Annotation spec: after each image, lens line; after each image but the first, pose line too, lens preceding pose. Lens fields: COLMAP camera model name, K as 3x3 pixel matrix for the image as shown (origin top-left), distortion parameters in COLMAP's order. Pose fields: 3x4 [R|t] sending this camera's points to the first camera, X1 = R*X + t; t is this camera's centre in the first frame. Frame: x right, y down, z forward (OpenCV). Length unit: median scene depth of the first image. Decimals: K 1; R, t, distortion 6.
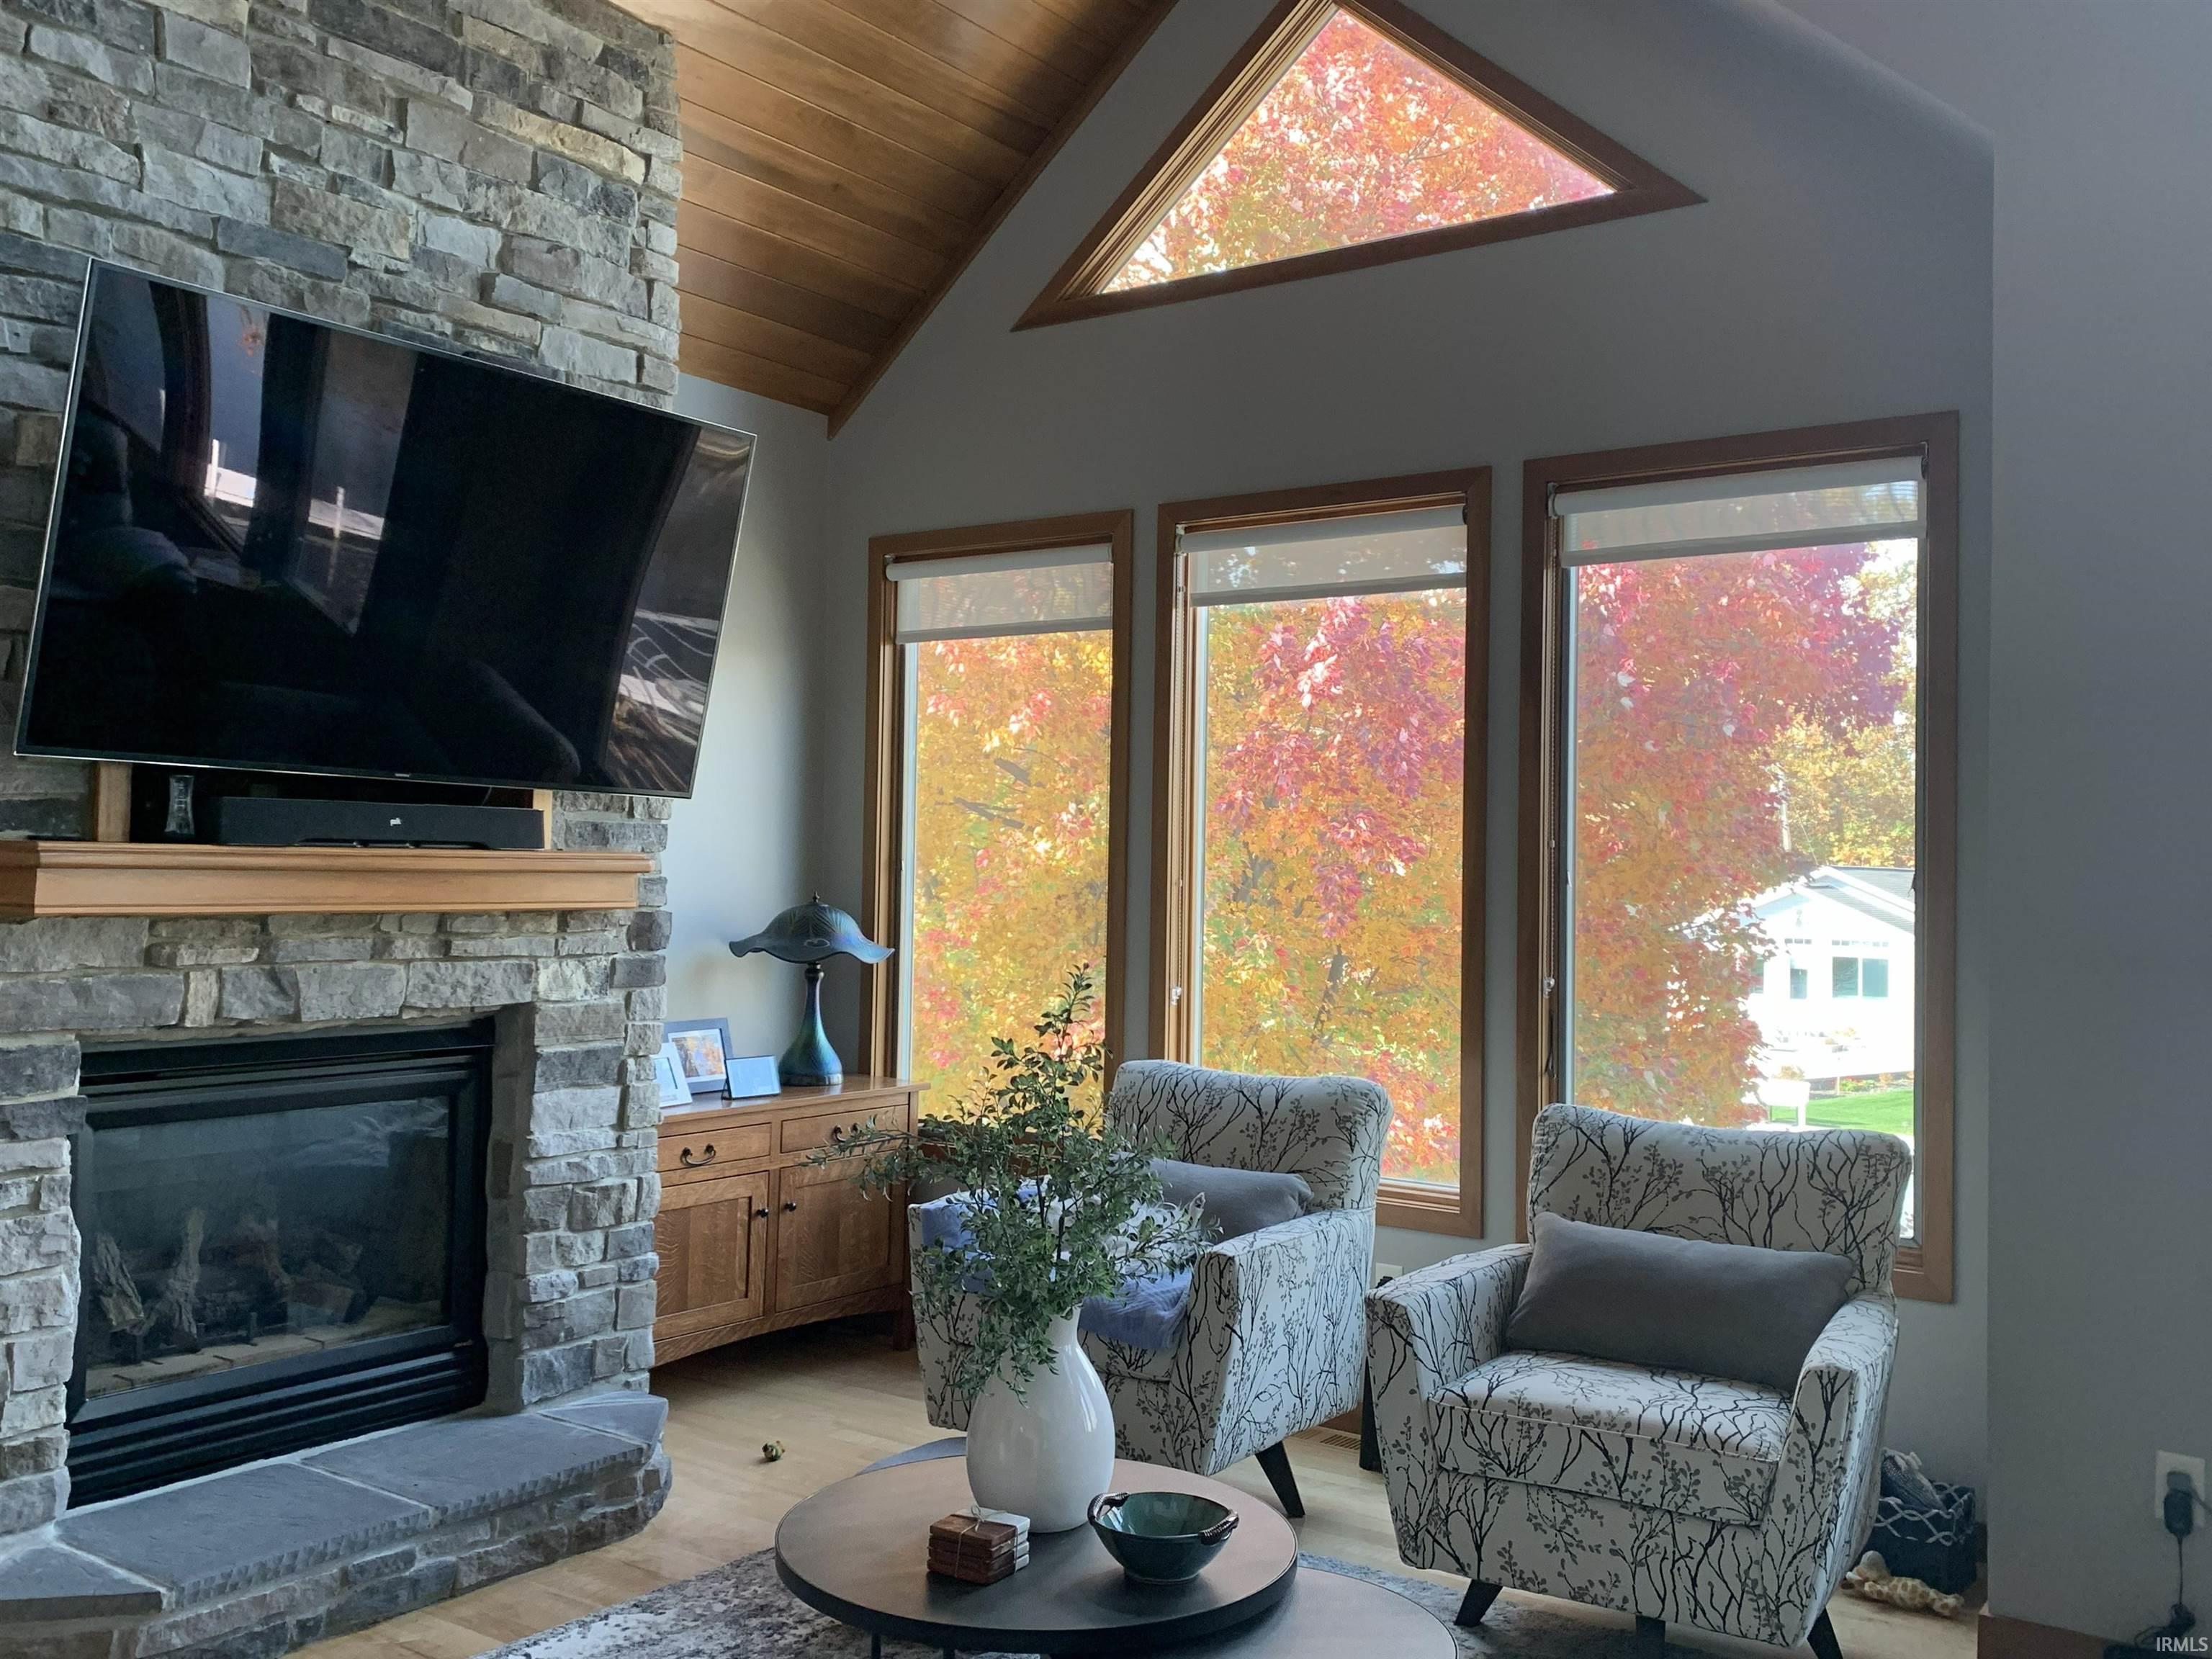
lens RADIAL K [[1933.4, 0, 1075.3], [0, 1933.4, 812.0], [0, 0, 1]] dist [-0.006718, -0.003475]
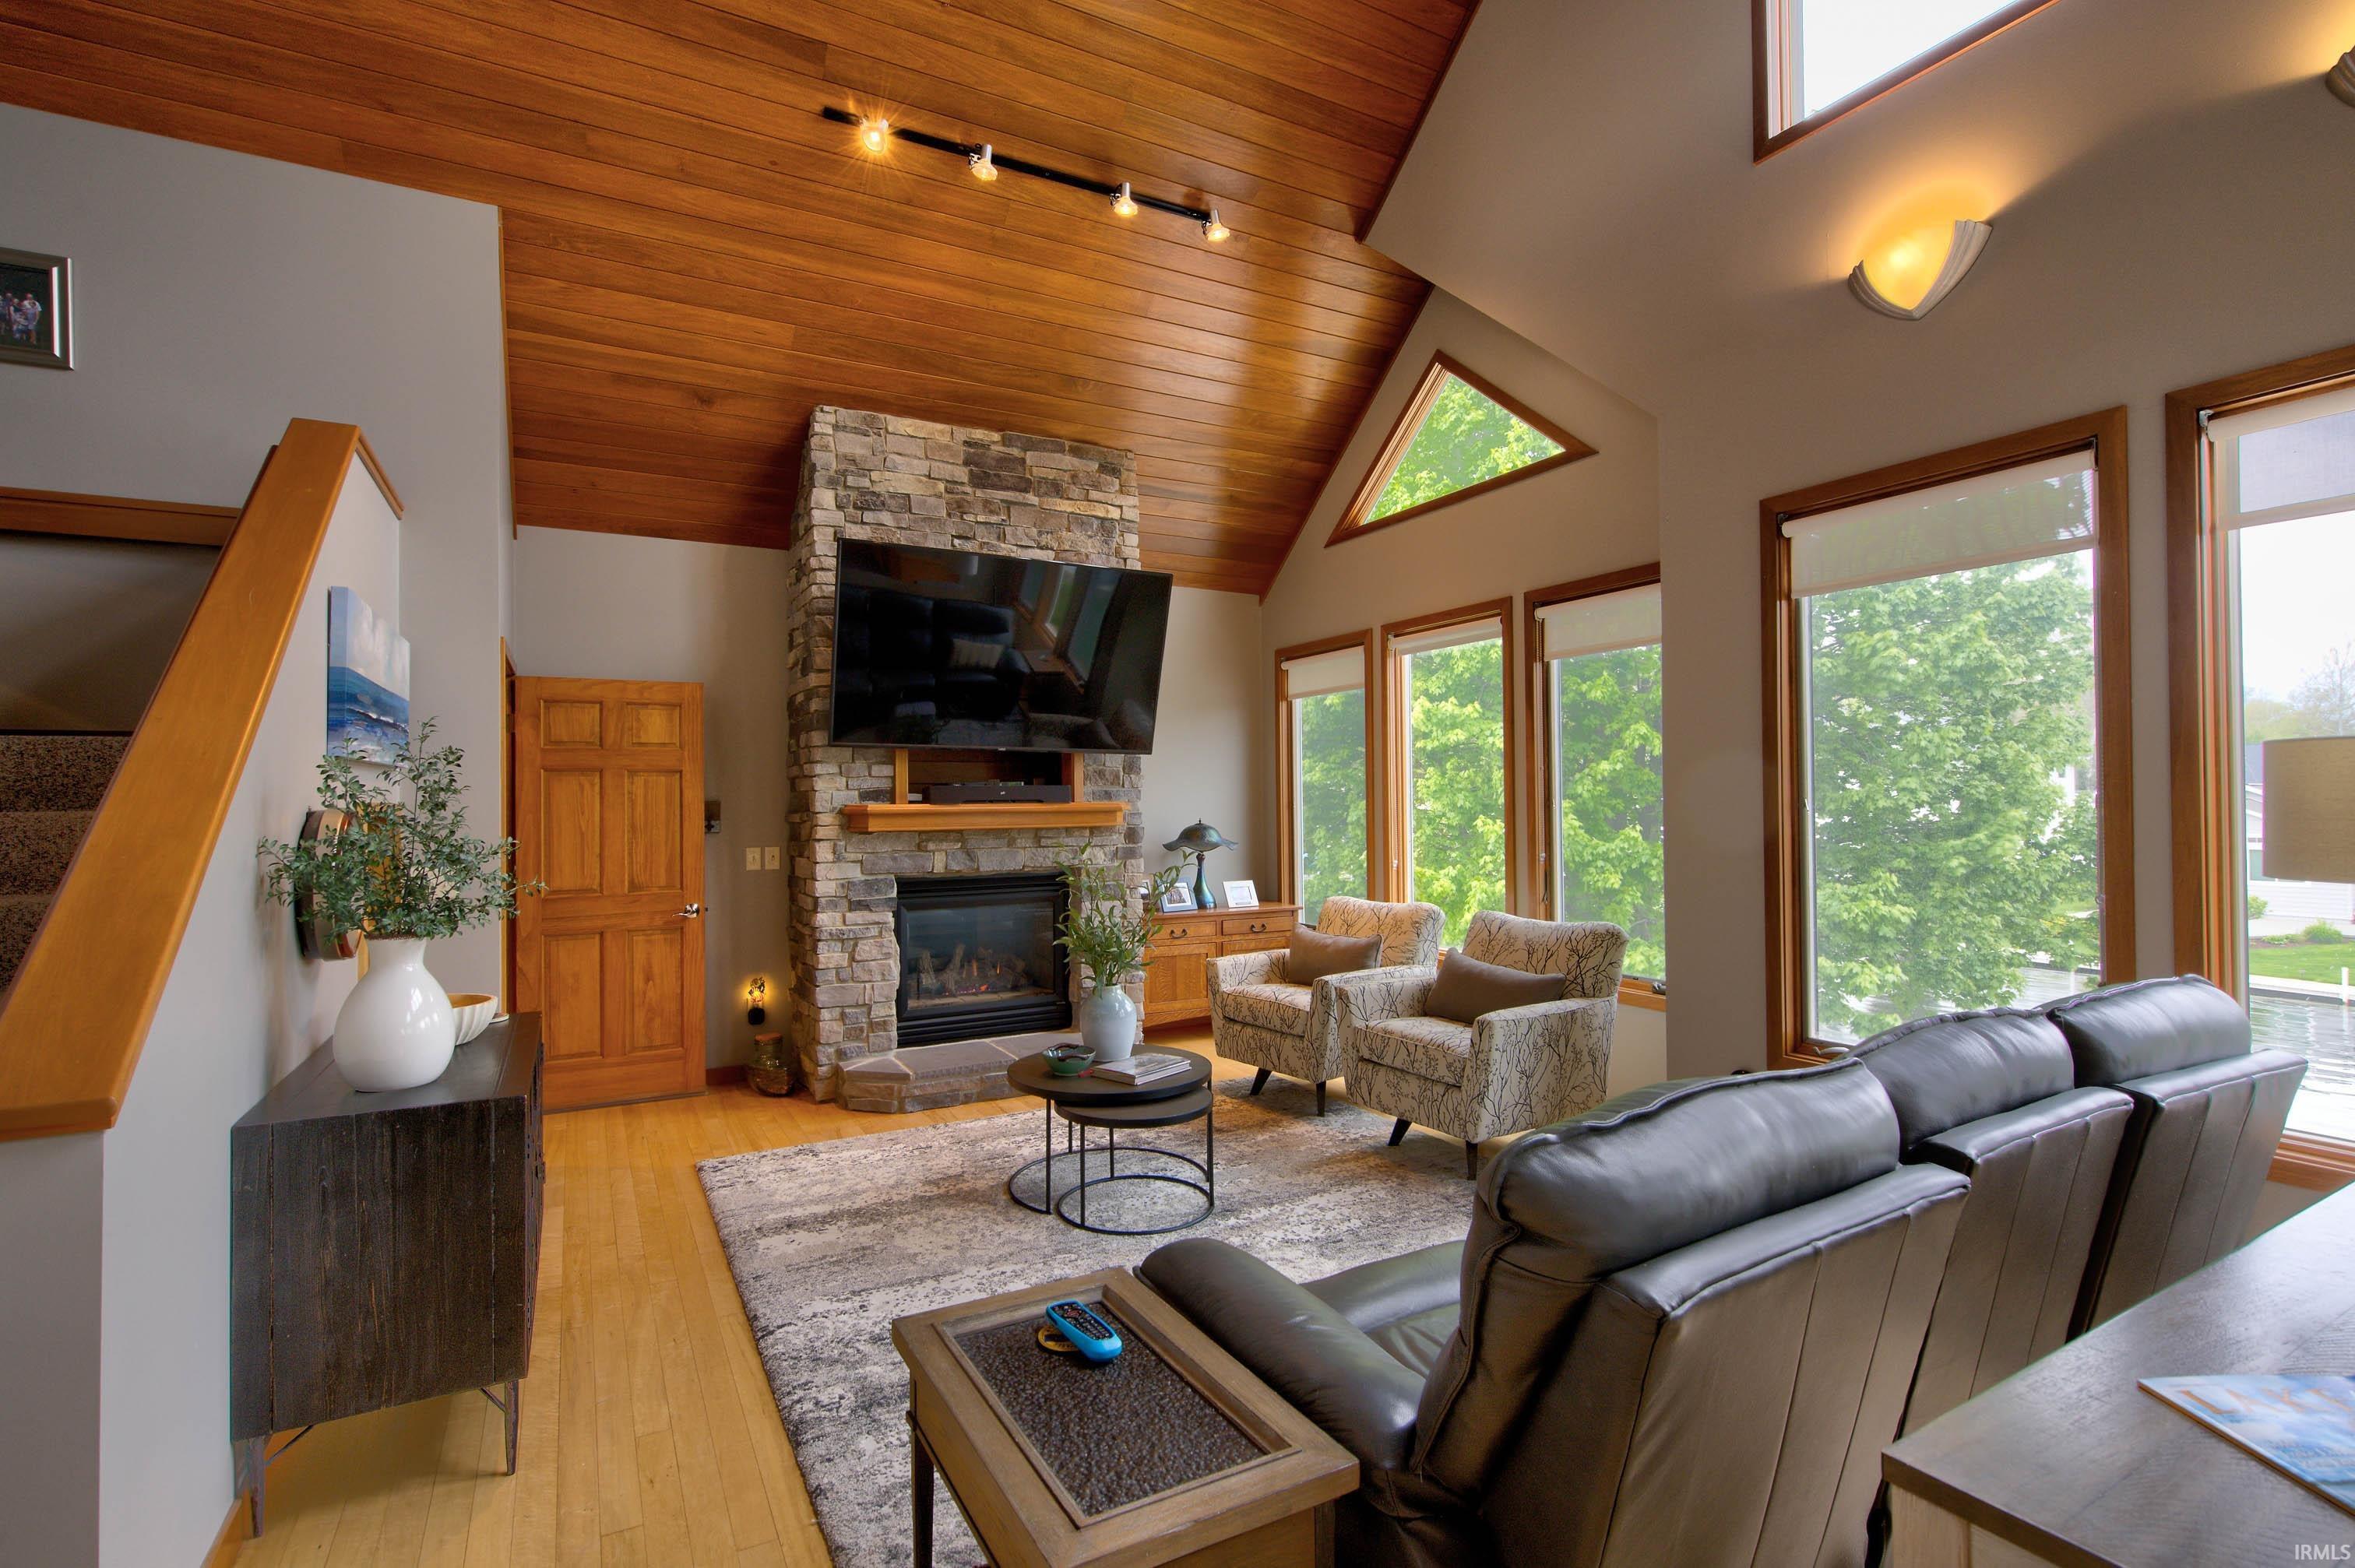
lens RADIAL K [[1095.8, 0, 1165.5], [0, 1095.8, 779.2], [0, 0, 1]] dist [0.003297, -0.001153]
pose [[0.904976, -0.038029, -0.423761, 0.416011], [0.039329, 0.999210, -0.005680, 0.002931], [0.423642, -0.011526, 0.905756, -0.207634]]
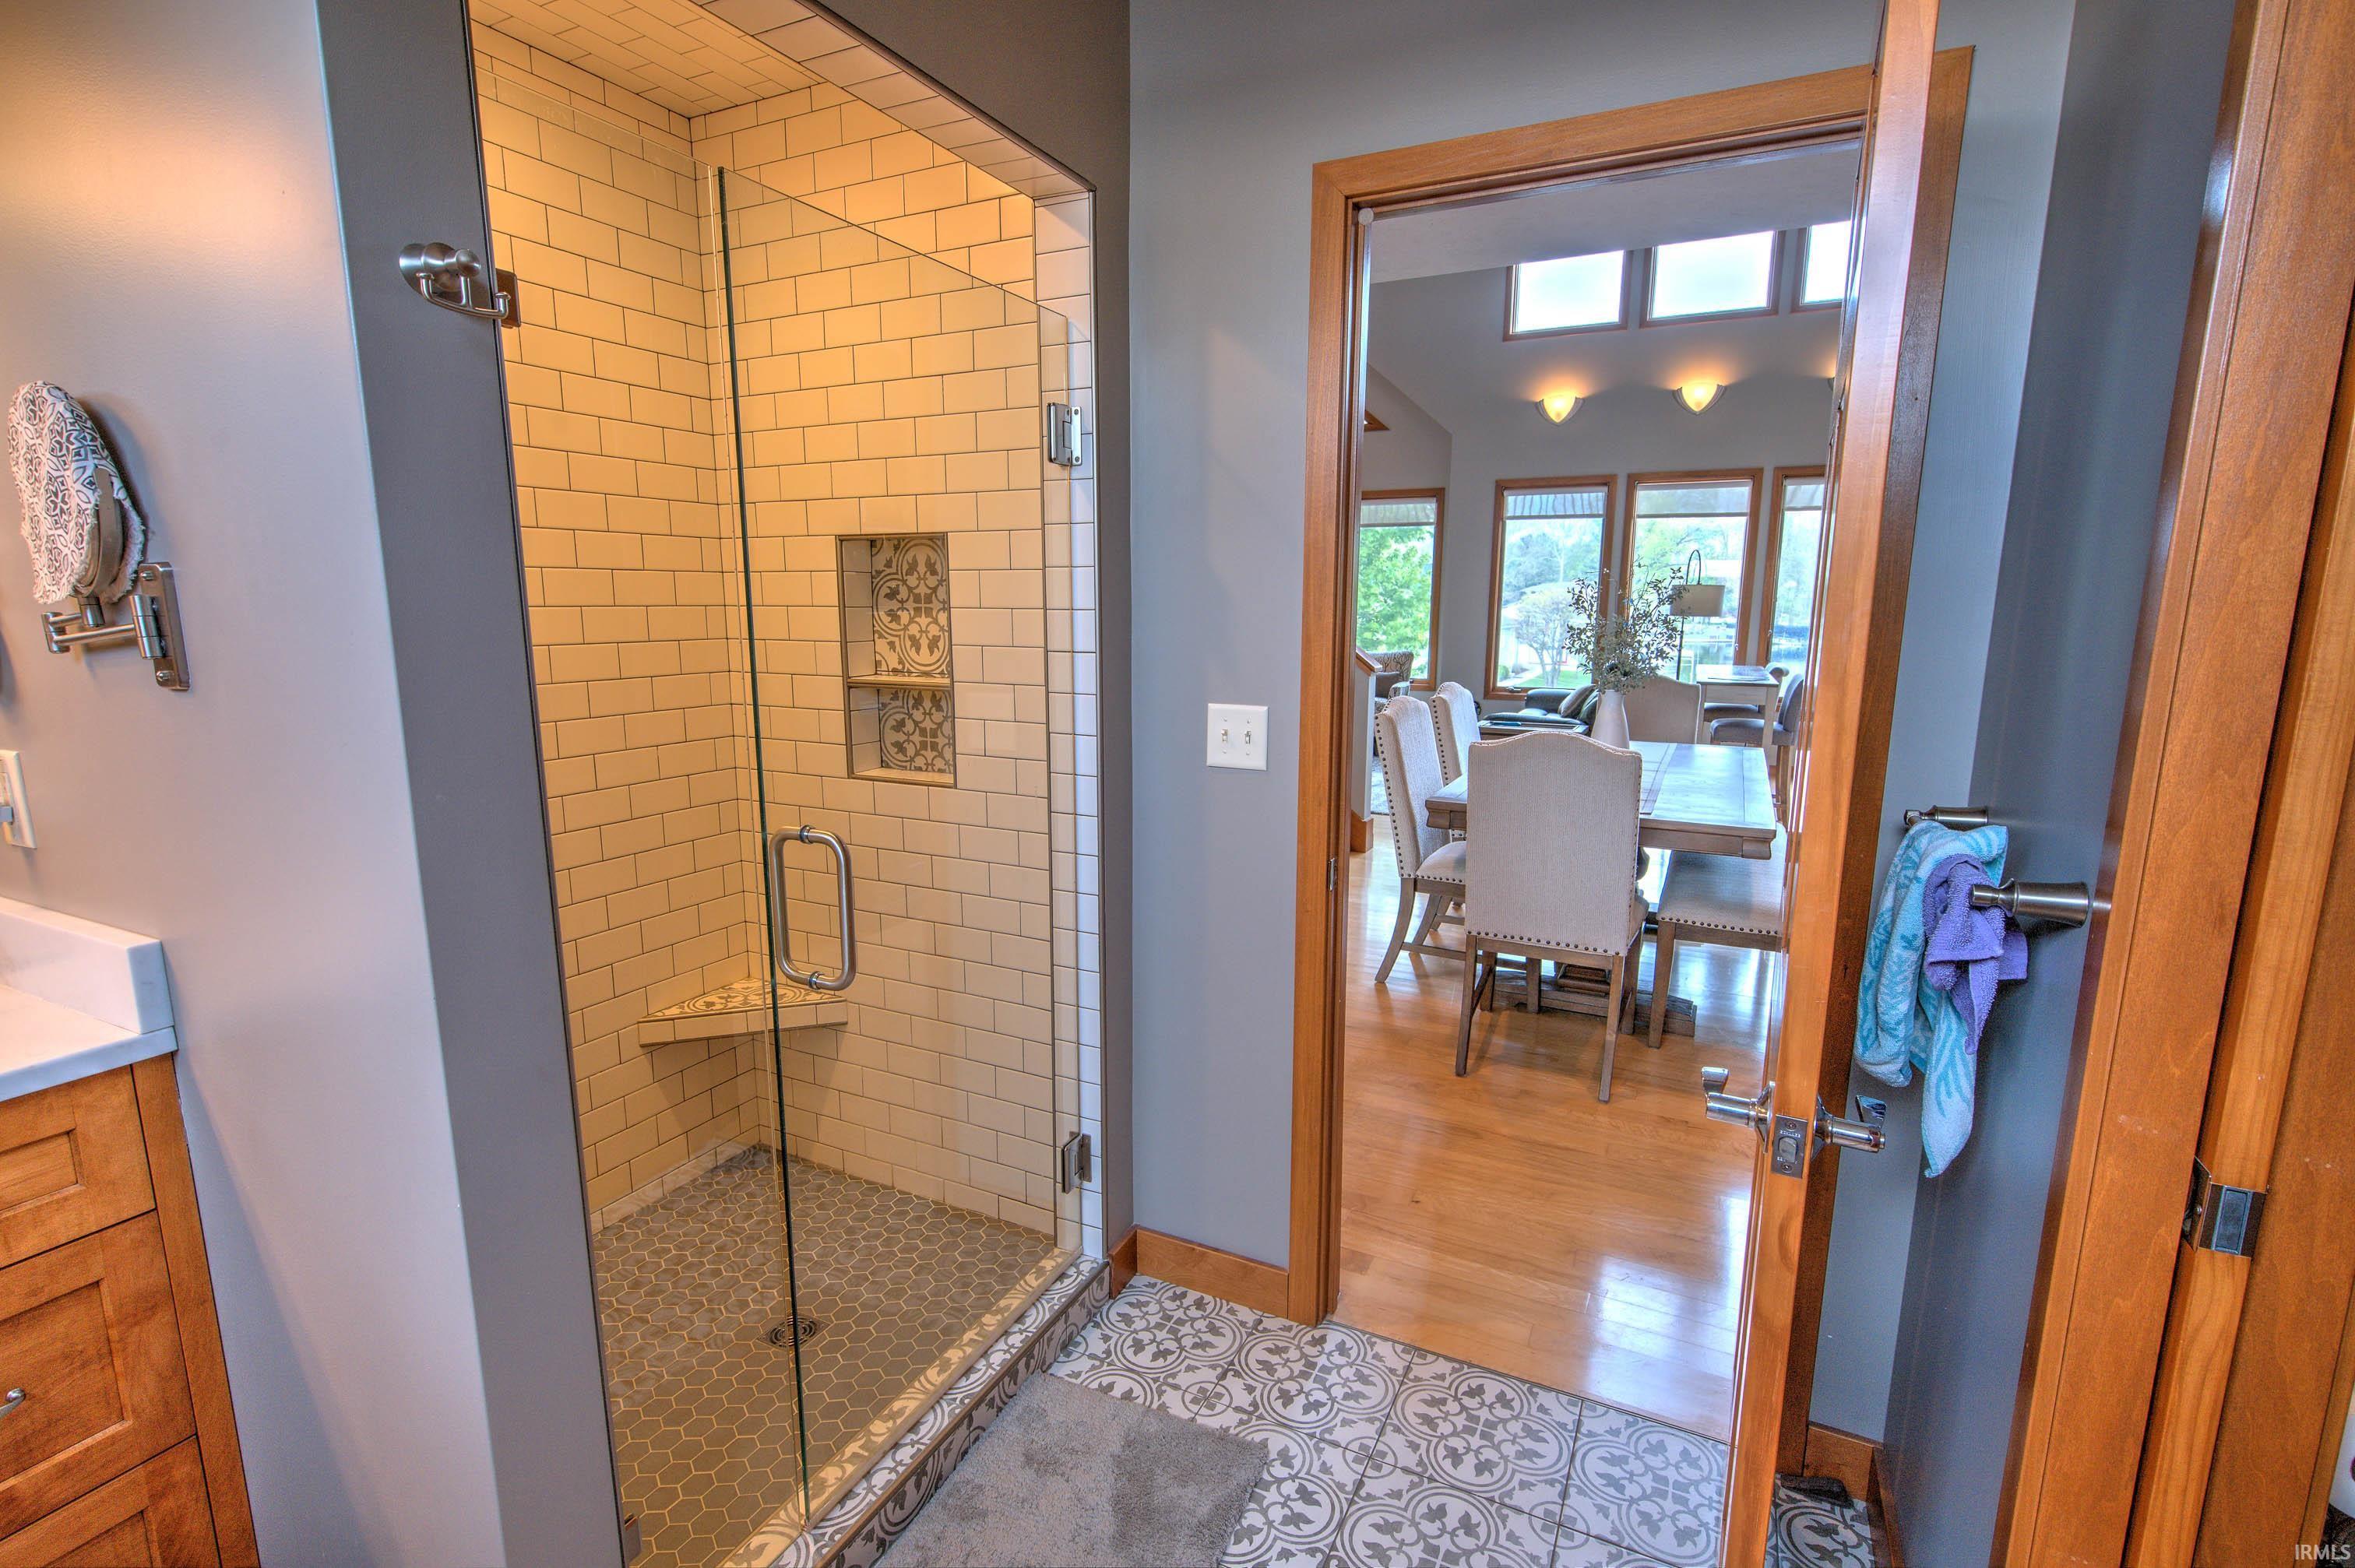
lens RADIAL K [[1095.8, 0, 1161.9], [0, 1095.8, 777.7], [0, 0, 1]] dist [0.003297, -0.001153]
pose [[0.986273, -0.041889, 0.159722, -0.600252], [0.010804, 0.981586, 0.190717, -0.042480], [-0.164770, -0.186374, 0.968564, -1.428299]]
